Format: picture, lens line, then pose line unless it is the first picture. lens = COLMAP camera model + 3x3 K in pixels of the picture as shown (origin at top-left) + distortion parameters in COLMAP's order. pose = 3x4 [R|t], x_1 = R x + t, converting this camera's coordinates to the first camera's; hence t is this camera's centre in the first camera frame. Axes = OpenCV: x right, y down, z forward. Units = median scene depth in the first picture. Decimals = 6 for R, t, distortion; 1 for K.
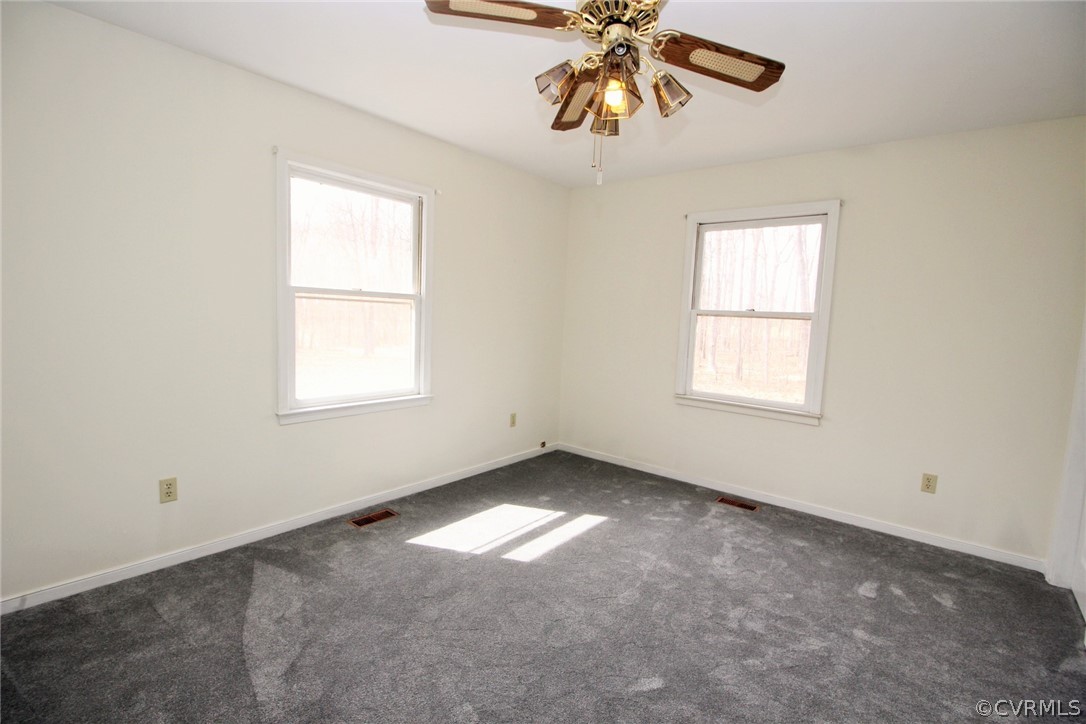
lens RADIAL K [[504.2, 0, 538.1], [0, 504.2, 362.5], [0, 0, 1]] dist [0.000563, -0.014632]
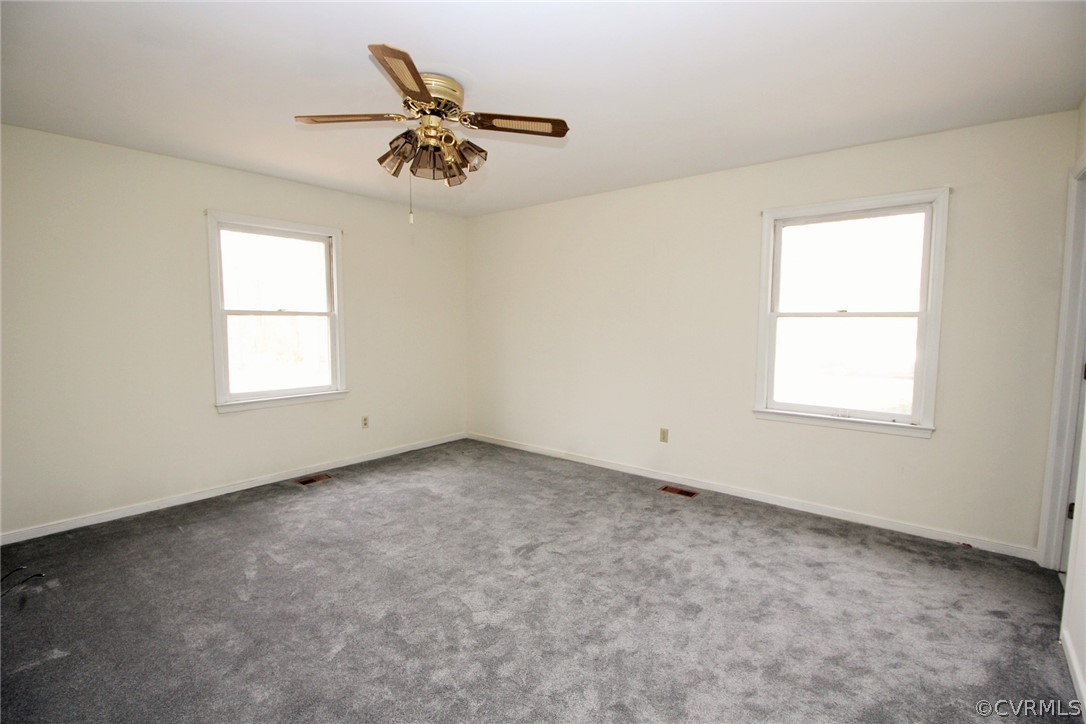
lens RADIAL K [[504.2, 0, 538.1], [0, 504.2, 362.5], [0, 0, 1]] dist [0.000563, -0.014632]
pose [[0.995286, -0.041262, -0.087764, 0.456086], [0.038443, 0.998697, -0.033570, 0.066331], [0.089035, 0.030038, 0.995575, -0.259897]]
